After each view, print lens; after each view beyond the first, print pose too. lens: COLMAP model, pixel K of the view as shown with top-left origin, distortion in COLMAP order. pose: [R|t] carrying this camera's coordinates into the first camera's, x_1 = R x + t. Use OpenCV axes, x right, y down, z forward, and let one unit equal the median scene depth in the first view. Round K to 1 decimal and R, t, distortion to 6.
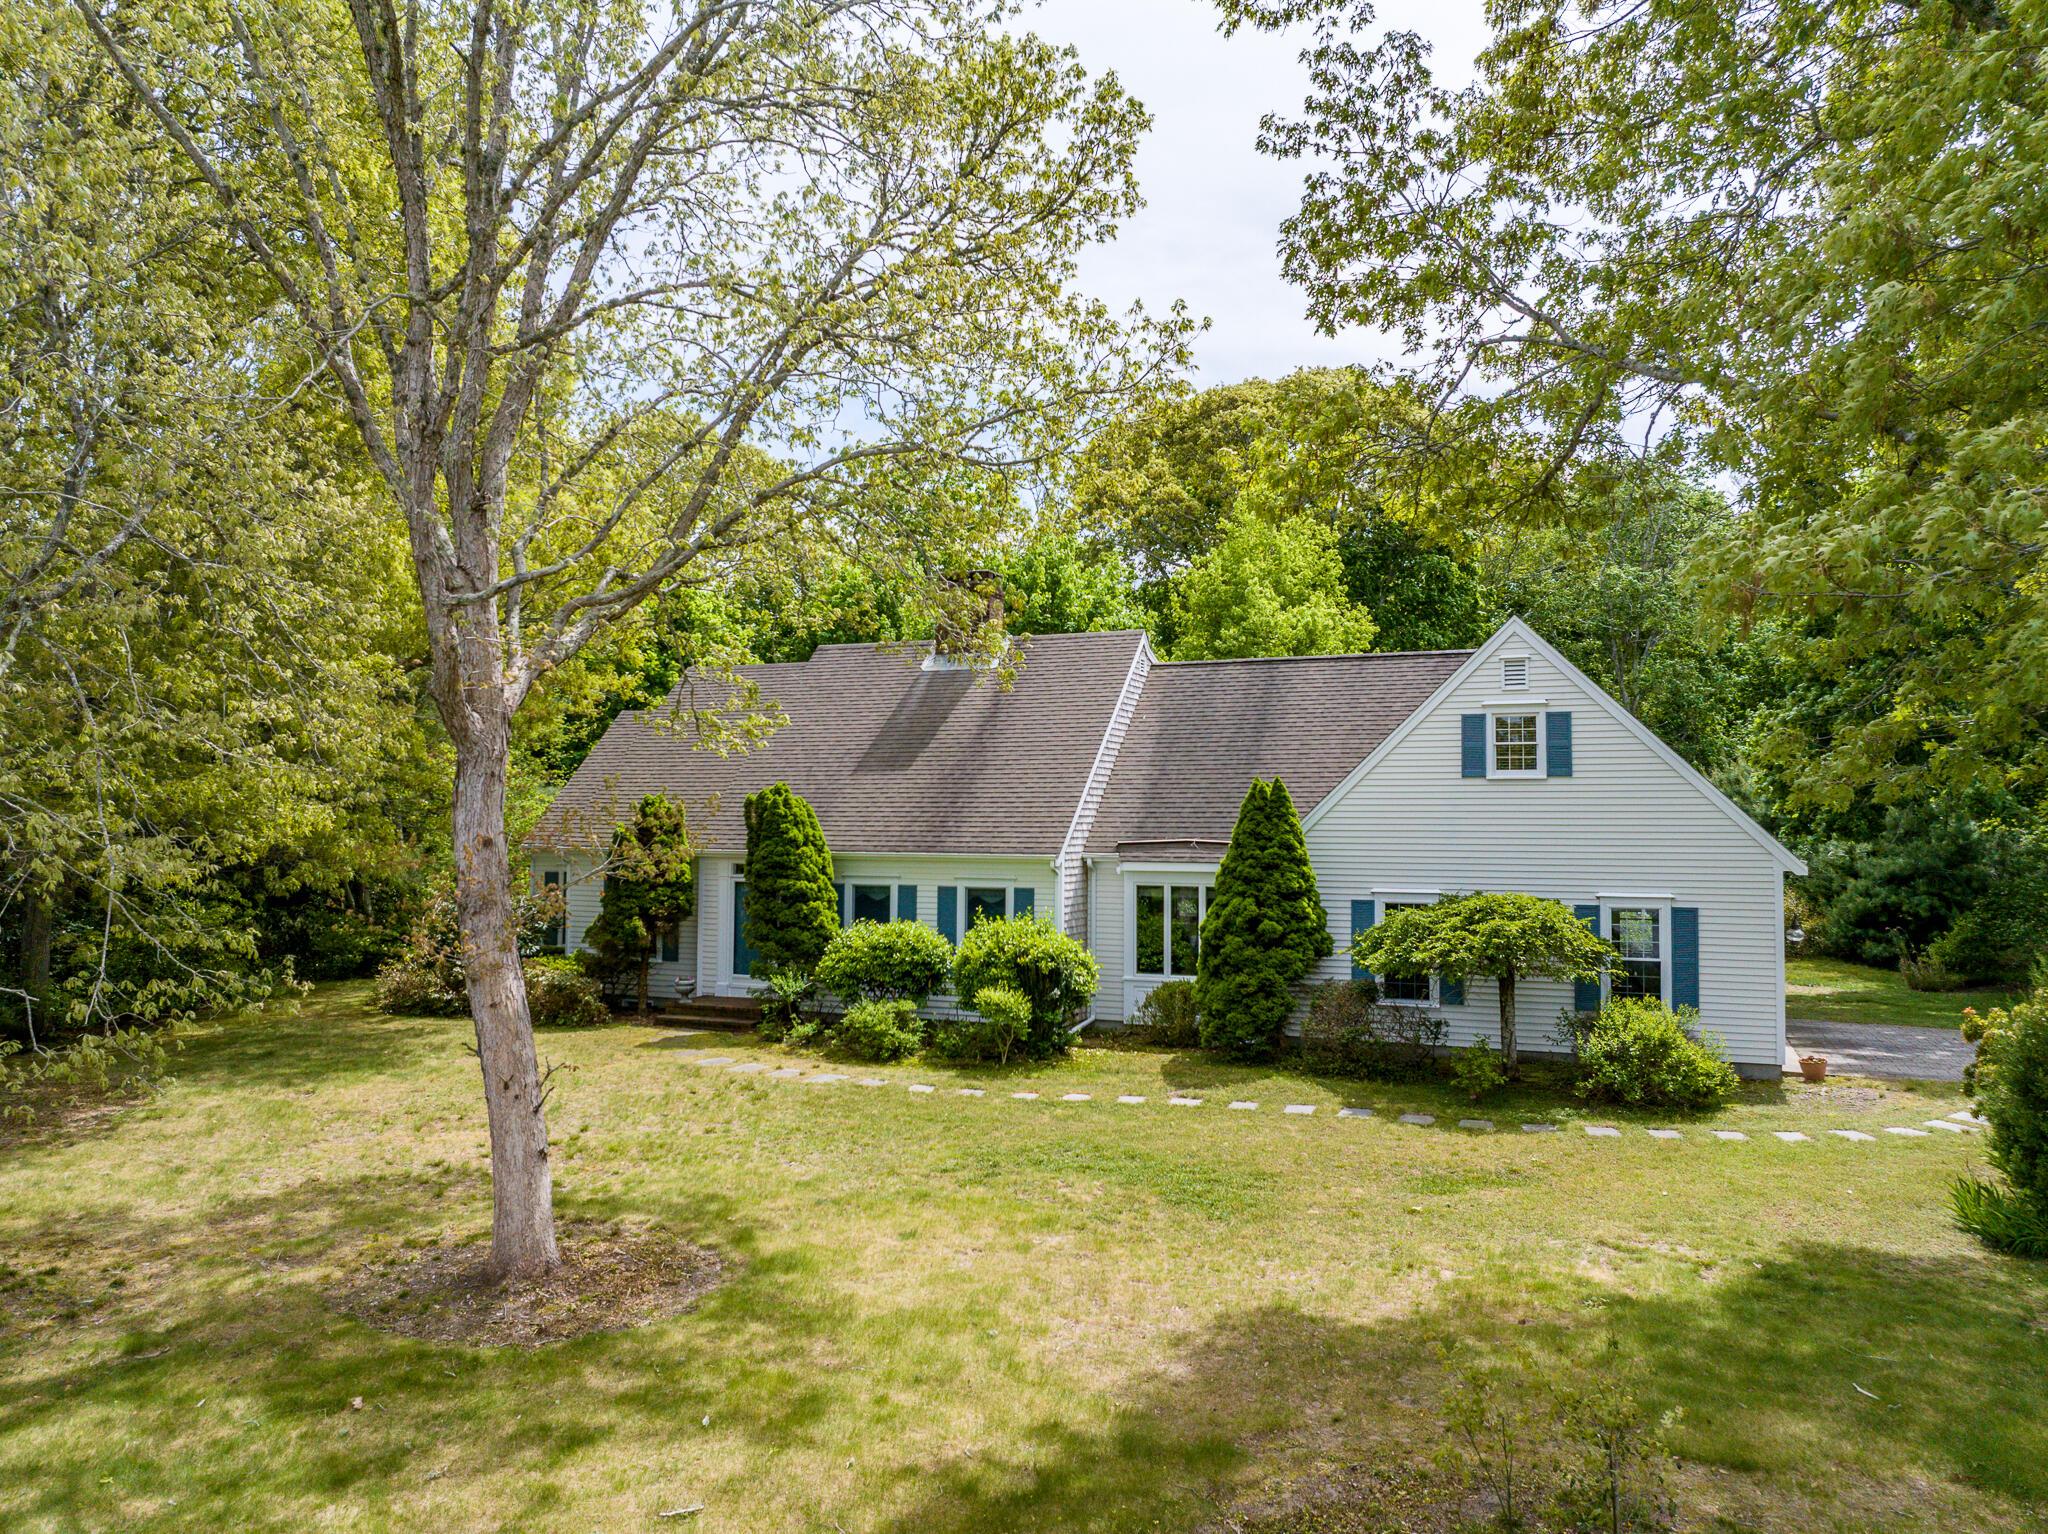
lens RADIAL K [[1422.9, 0, 1032.7], [0, 1422.9, 768.9], [0, 0, 1]] dist [-0.064681, 0.031028]
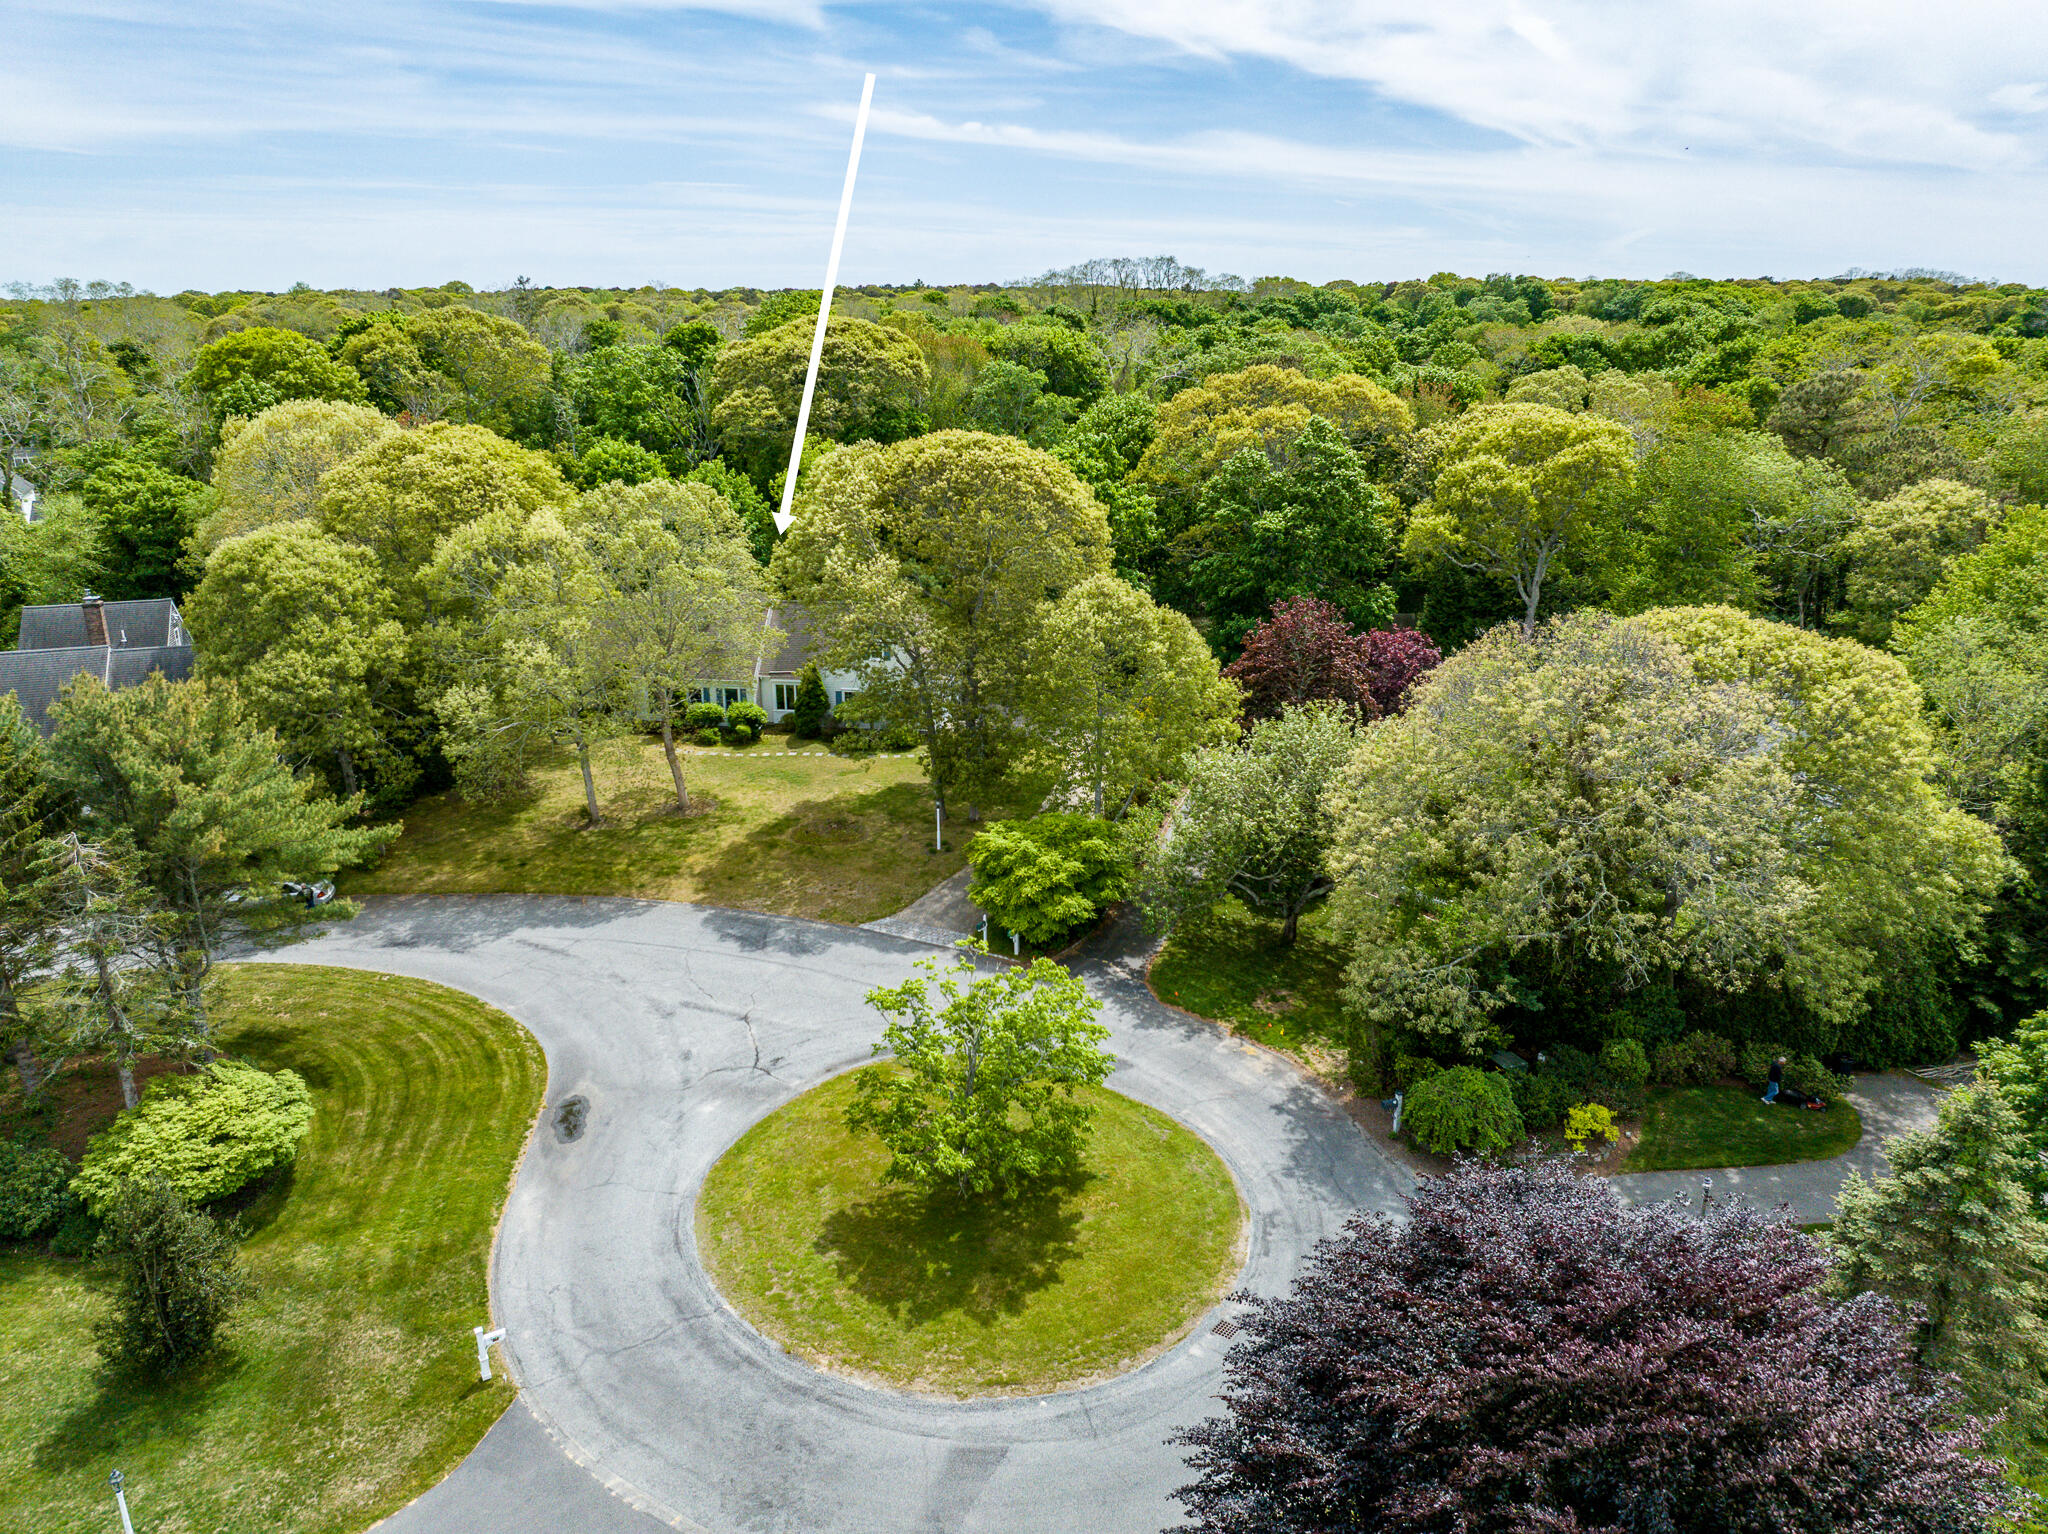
lens RADIAL K [[1422.9, 0, 1032.7], [0, 1422.9, 768.9], [0, 0, 1]] dist [-0.064681, 0.031028]
pose [[0.966610, -0.089231, 0.240215, -0.172575], [0.002853, 0.941104, 0.338104, -0.912625], [-0.256237, -0.326130, 0.909935, -2.407843]]
